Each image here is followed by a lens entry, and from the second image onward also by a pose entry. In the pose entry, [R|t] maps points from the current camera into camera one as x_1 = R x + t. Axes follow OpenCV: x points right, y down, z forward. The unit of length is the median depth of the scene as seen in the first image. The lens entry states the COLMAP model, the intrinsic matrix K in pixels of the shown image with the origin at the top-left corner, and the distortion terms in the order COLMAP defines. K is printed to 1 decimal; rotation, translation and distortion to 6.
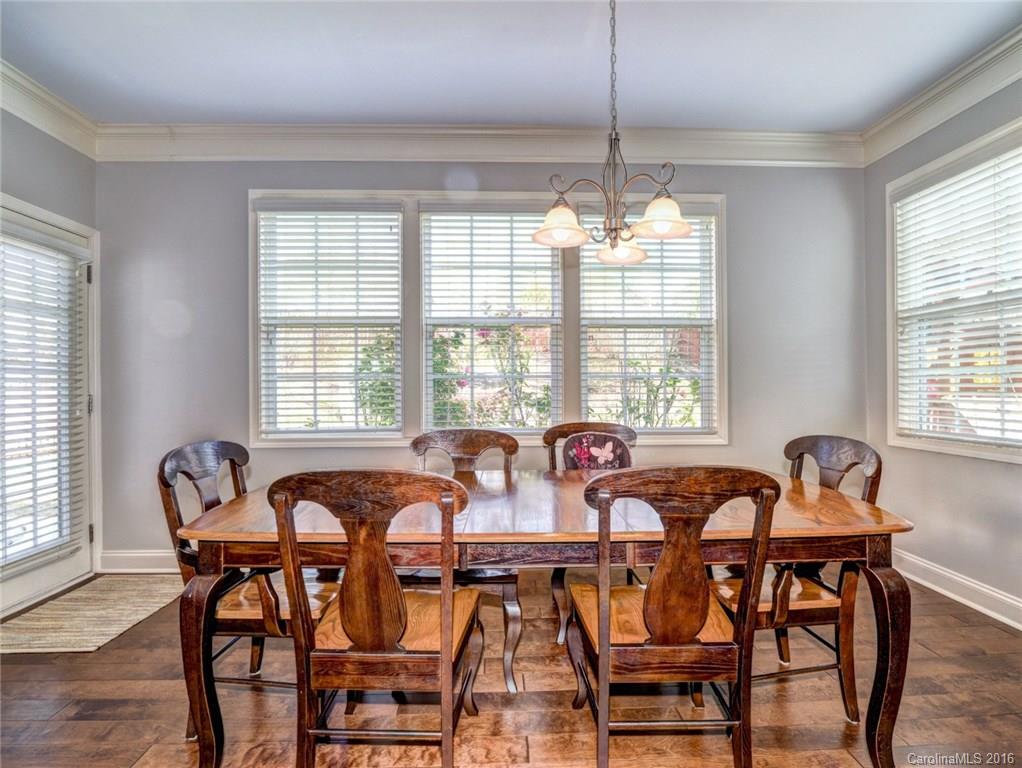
lens RADIAL K [[559.6, 0, 511.0], [0, 559.6, 384.0], [0, 0, 1]] dist [-0.016455, -0.000285]
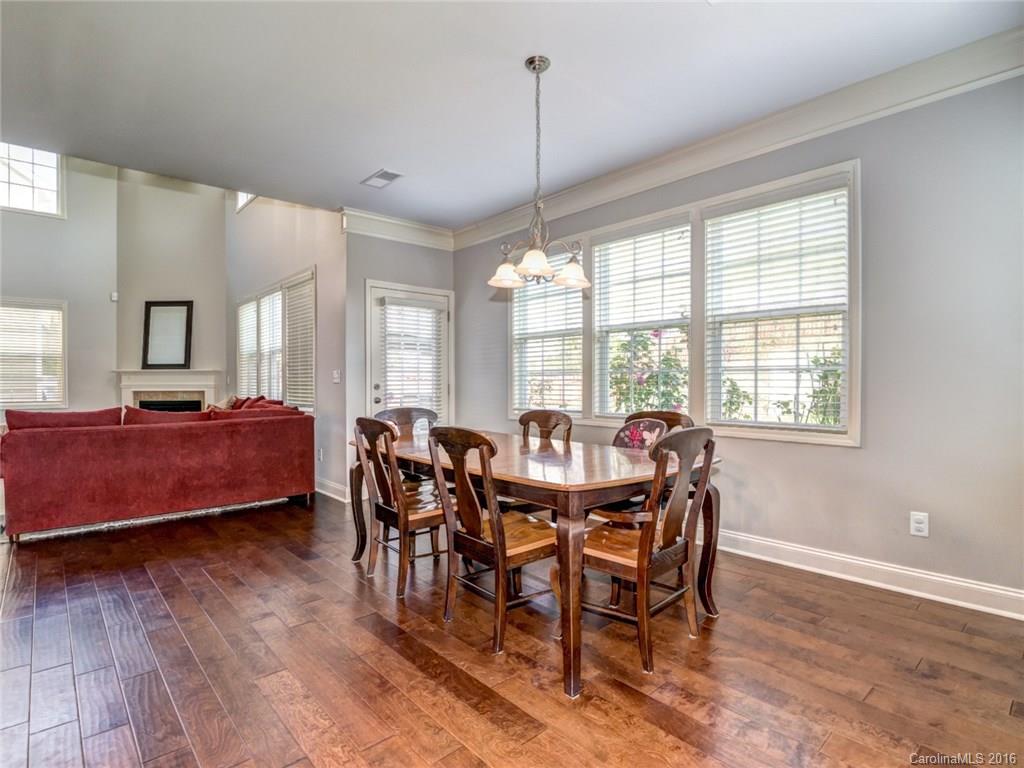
lens RADIAL K [[563.3, 0, 512.0], [0, 563.3, 384.0], [0, 0, 1]] dist [-0.003959, -0.001010]
pose [[0.620951, 0.007799, -0.783811, 0.736808], [0.002942, 0.999920, 0.012281, -0.001743], [0.783844, -0.009932, 0.620878, 0.031840]]
